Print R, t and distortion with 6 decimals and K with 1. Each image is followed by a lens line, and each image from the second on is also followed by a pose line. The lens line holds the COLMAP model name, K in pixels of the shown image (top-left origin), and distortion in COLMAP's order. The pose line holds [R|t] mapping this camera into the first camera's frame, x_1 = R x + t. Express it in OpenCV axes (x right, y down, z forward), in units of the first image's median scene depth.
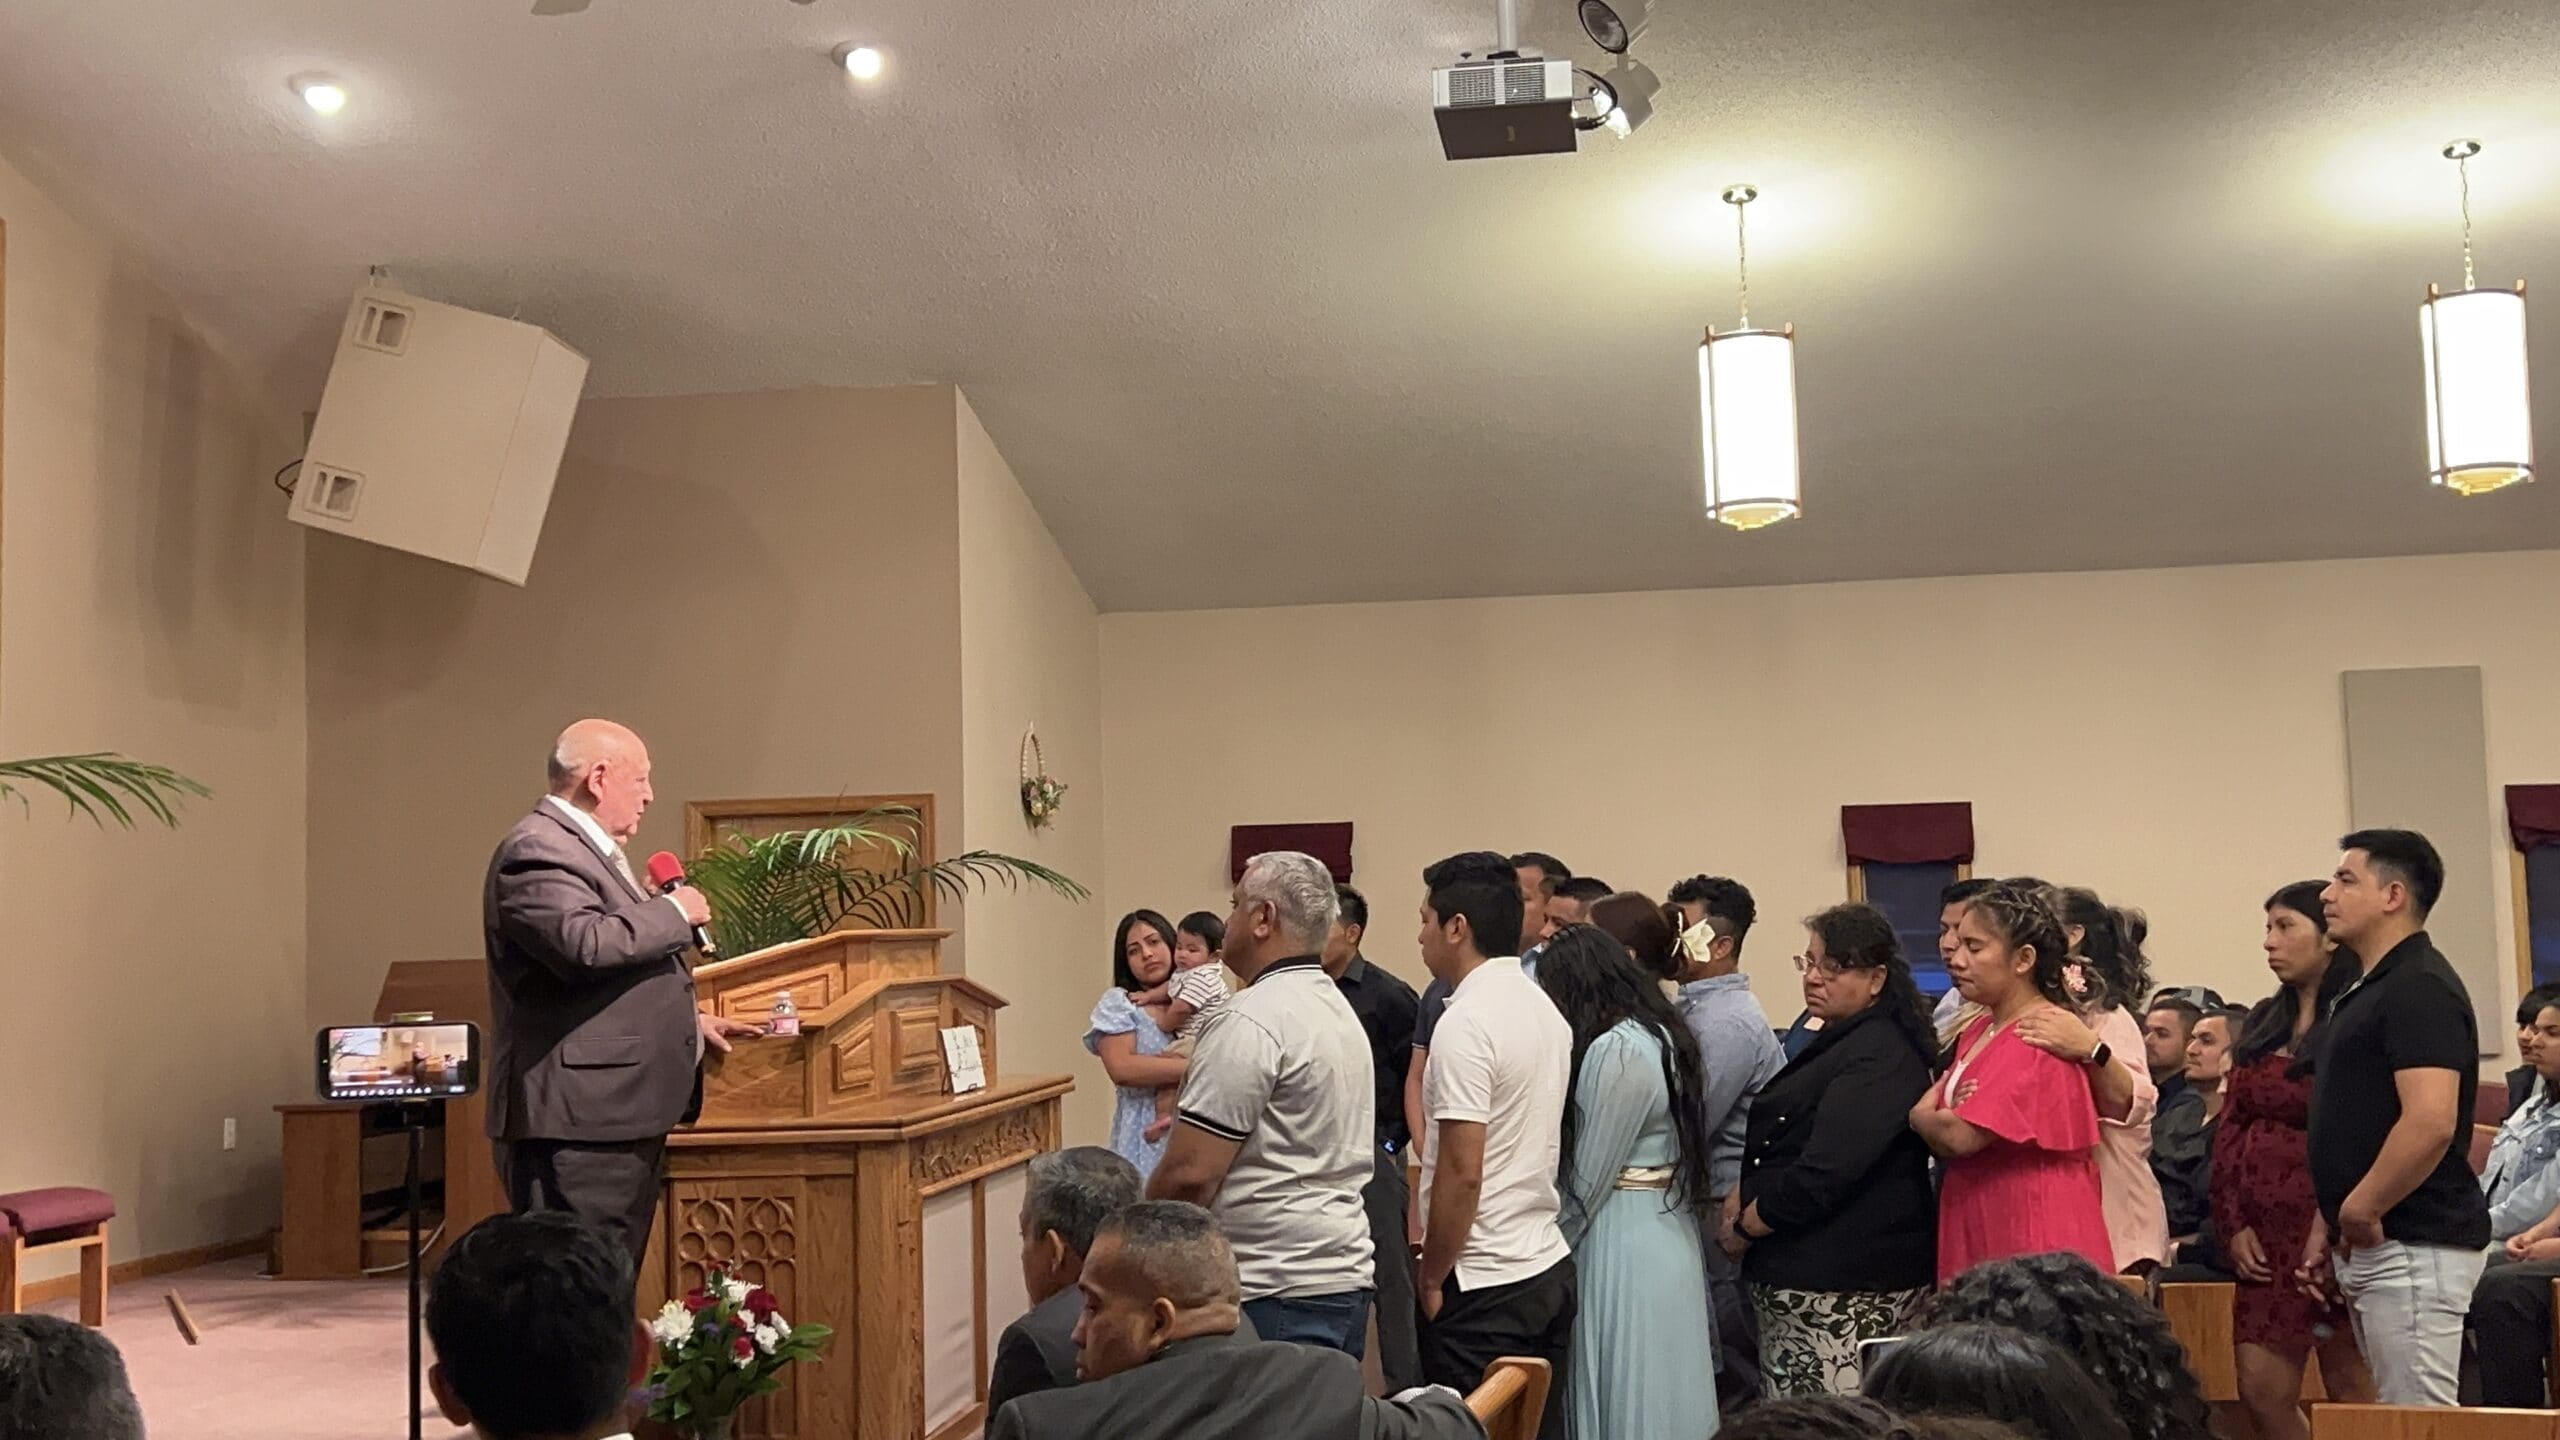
lens RADIAL K [[2851.7, 0, 1319.9], [0, 2851.7, 725.6], [0, 0, 1]] dist [0.173273, -0.430988]
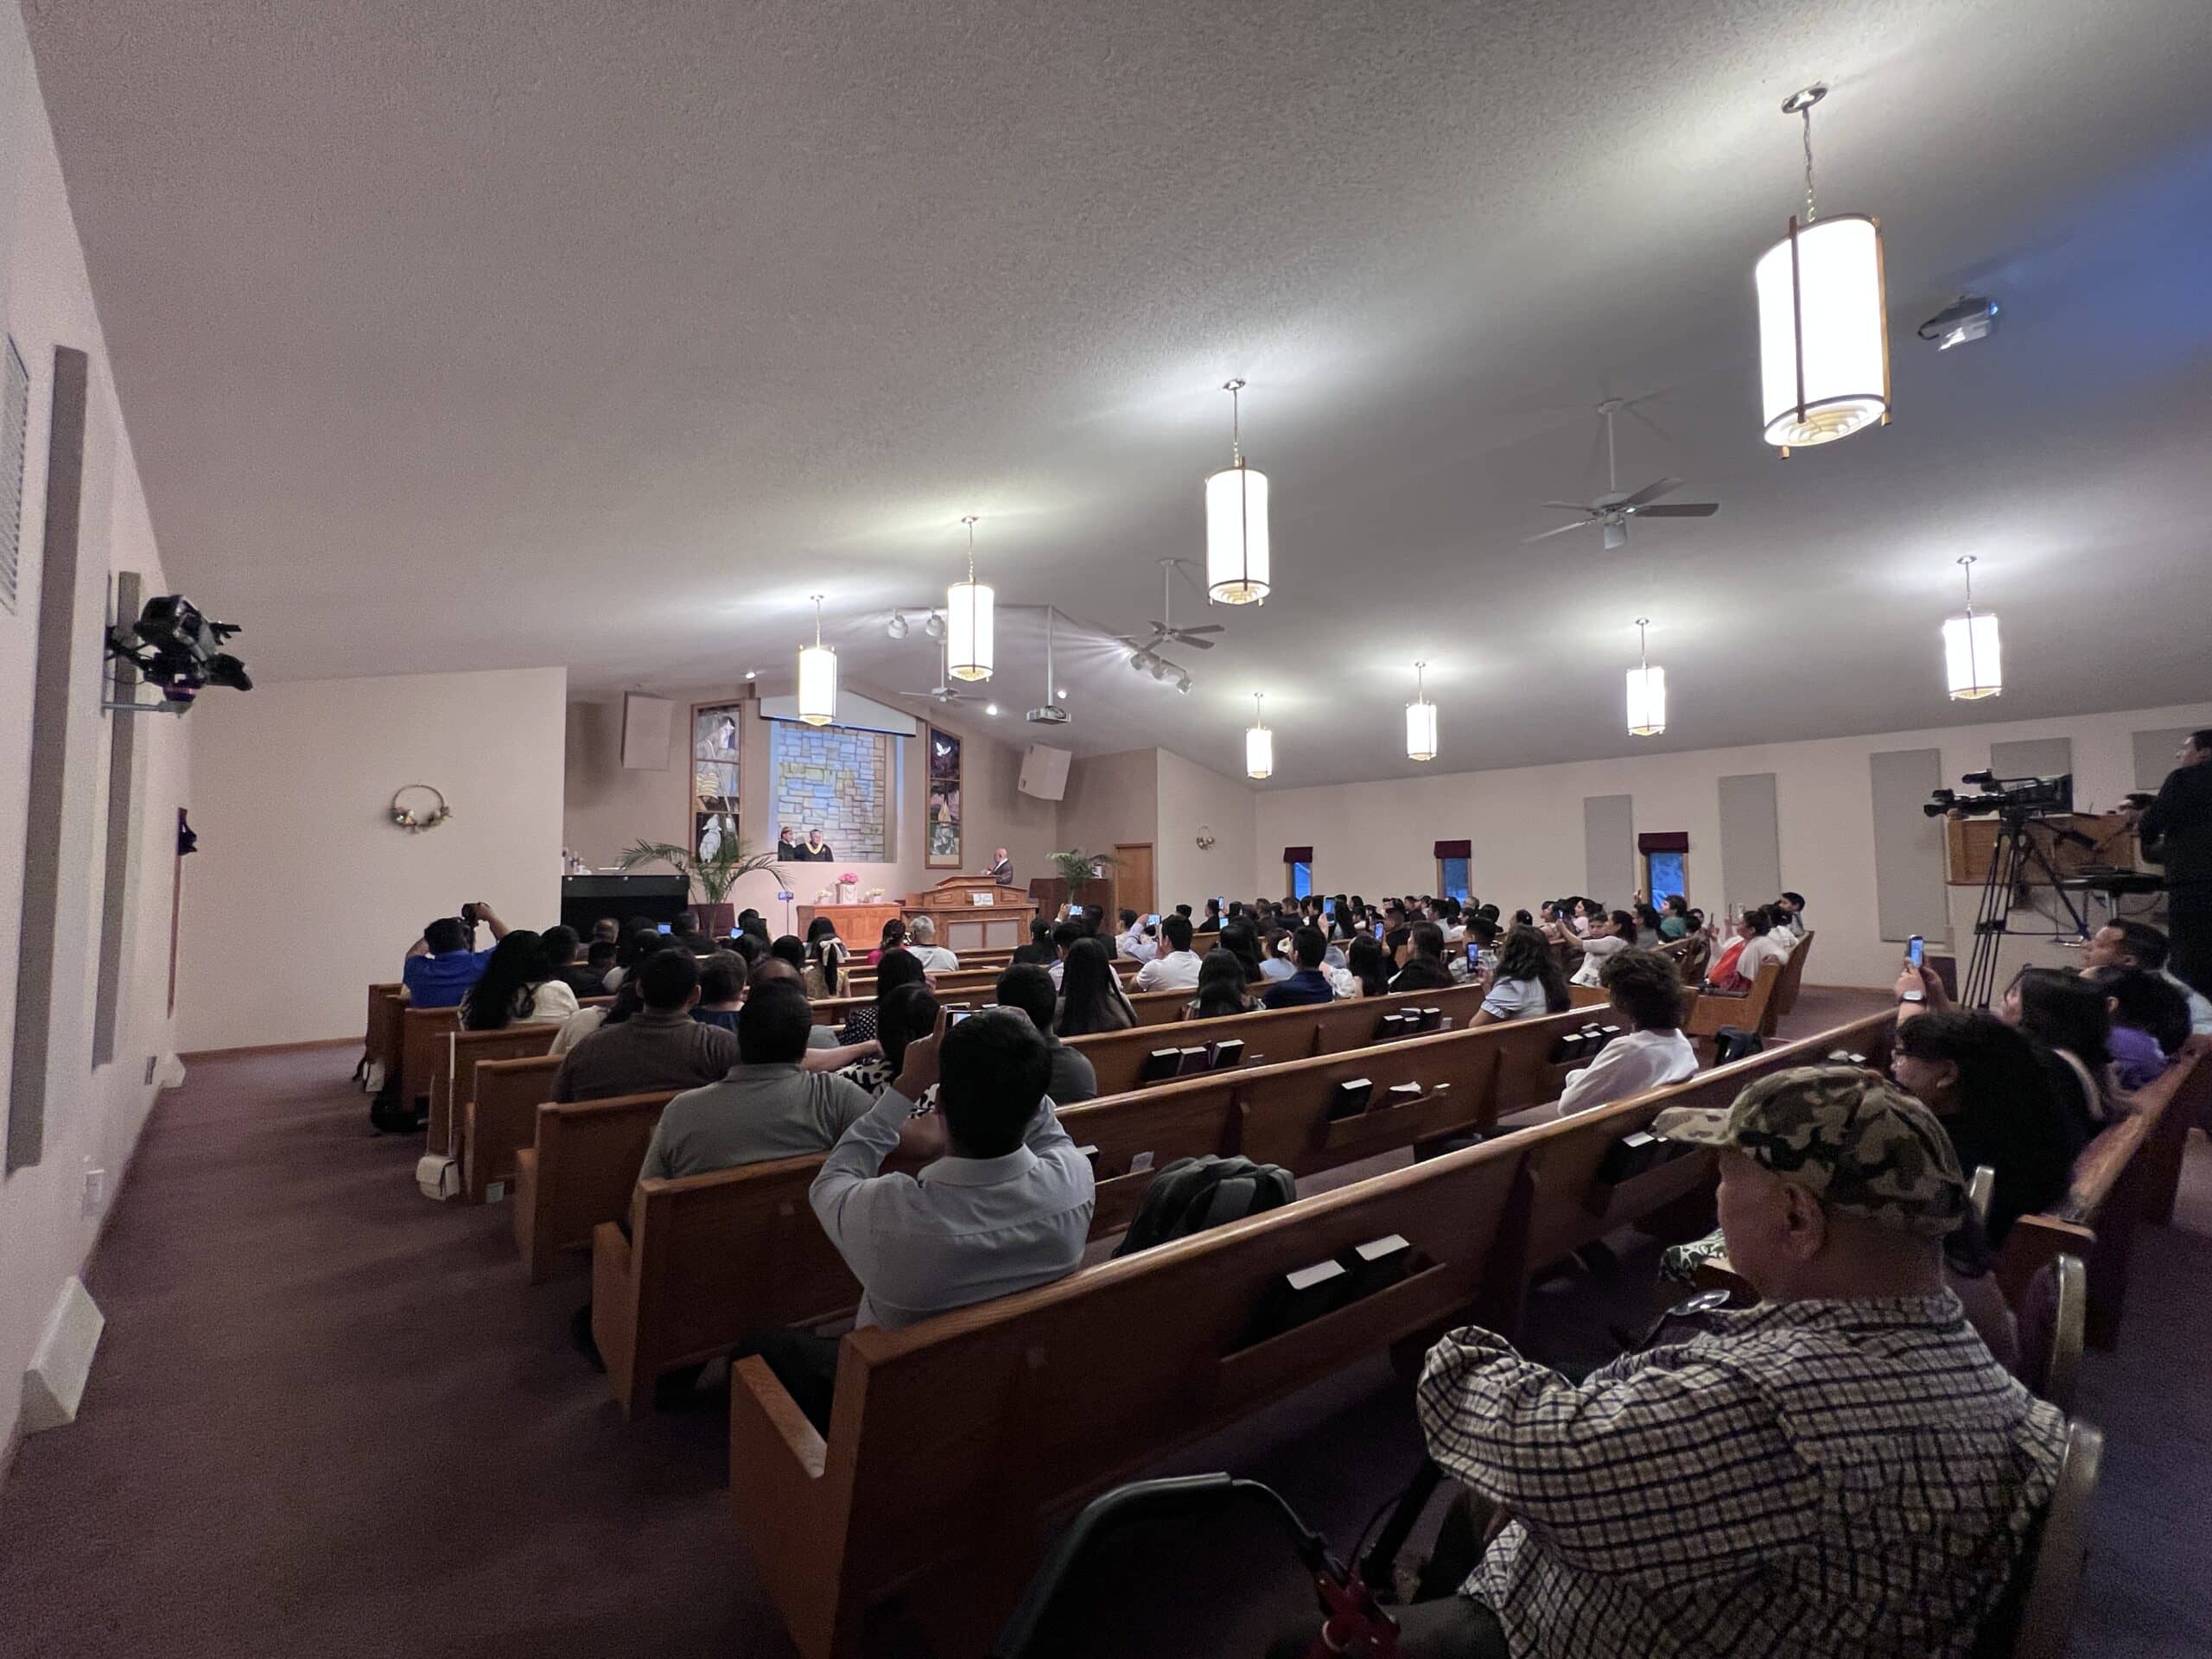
lens RADIAL K [[912.8, 0, 1106.0], [0, 912.8, 829.5], [0, 0, 1]] dist [0.000051, 0.000217]
pose [[0.775350, -0.014400, -0.631367, 1.135667], [0.034136, 0.999234, 0.019131, -0.041137], [0.630608, -0.036386, 0.775248, -0.190376]]
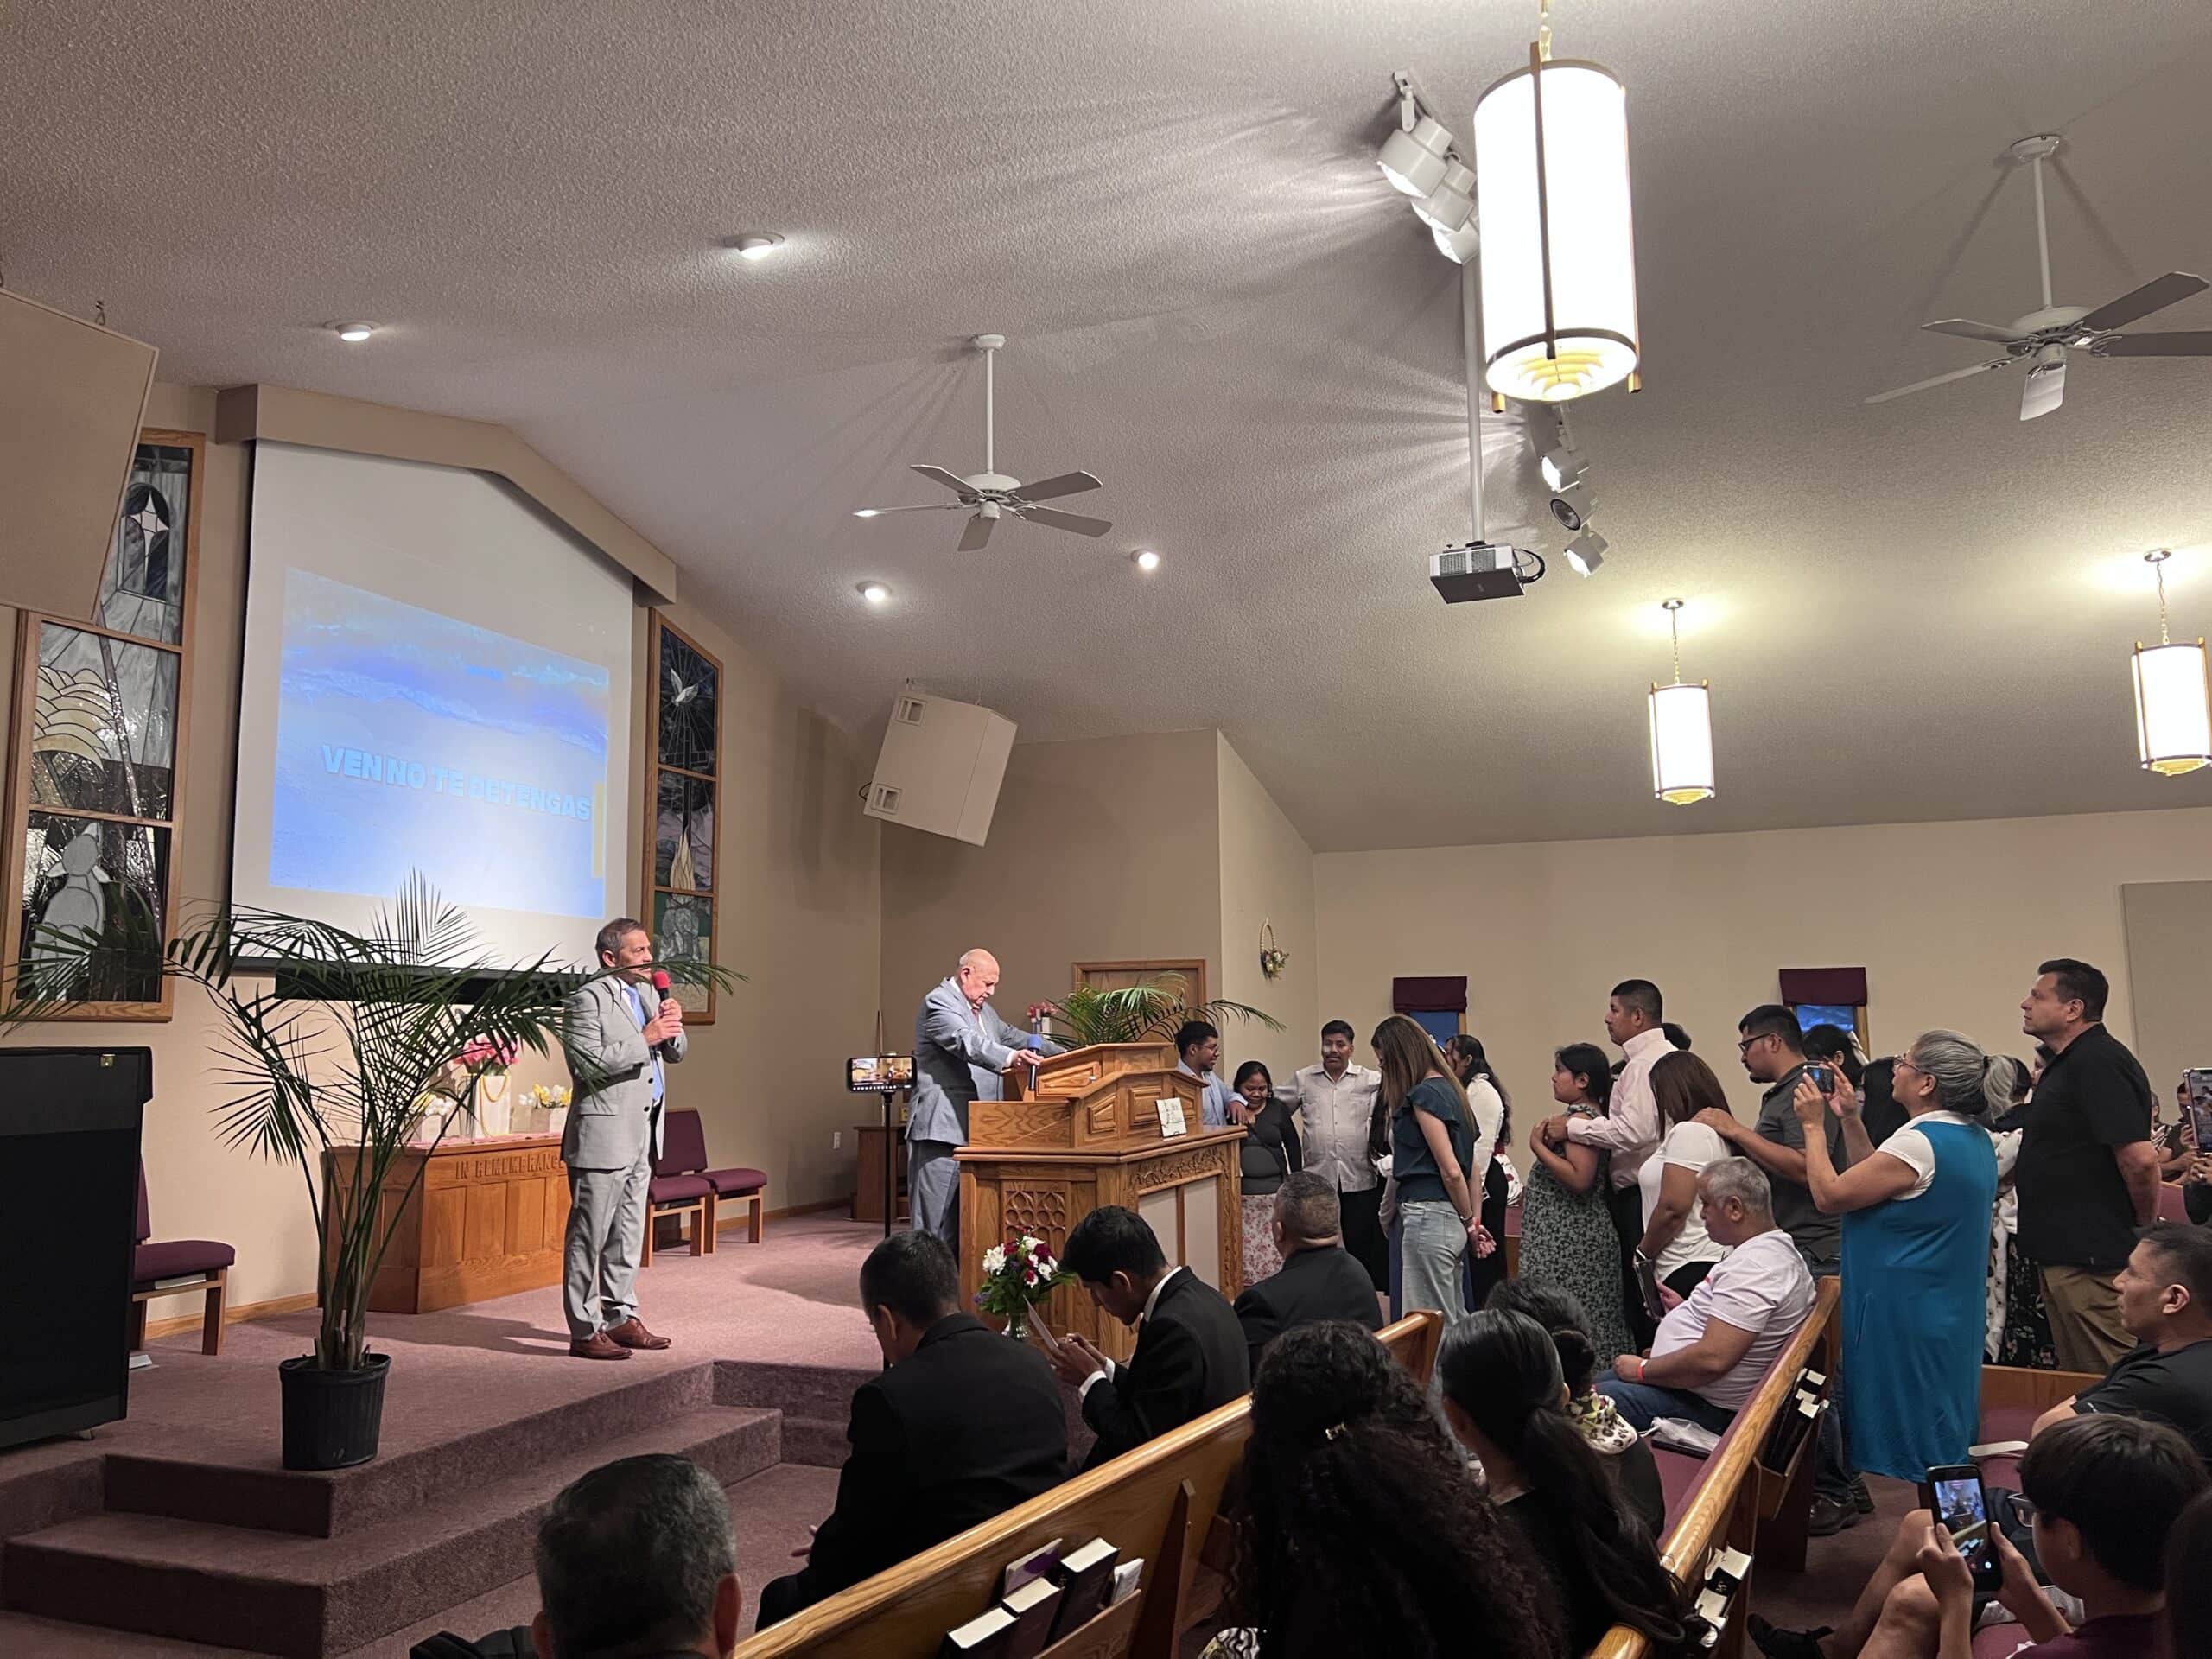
lens RADIAL K [[1663.0, 0, 1099.8], [0, 1663.0, 829.4], [0, 0, 1]] dist [0.093472, -0.125507]
pose [[0.970147, -0.014258, -0.242097, 0.084920], [0.002818, 0.998866, -0.047536, -0.013227], [0.242500, 0.045434, 0.969087, -0.025209]]
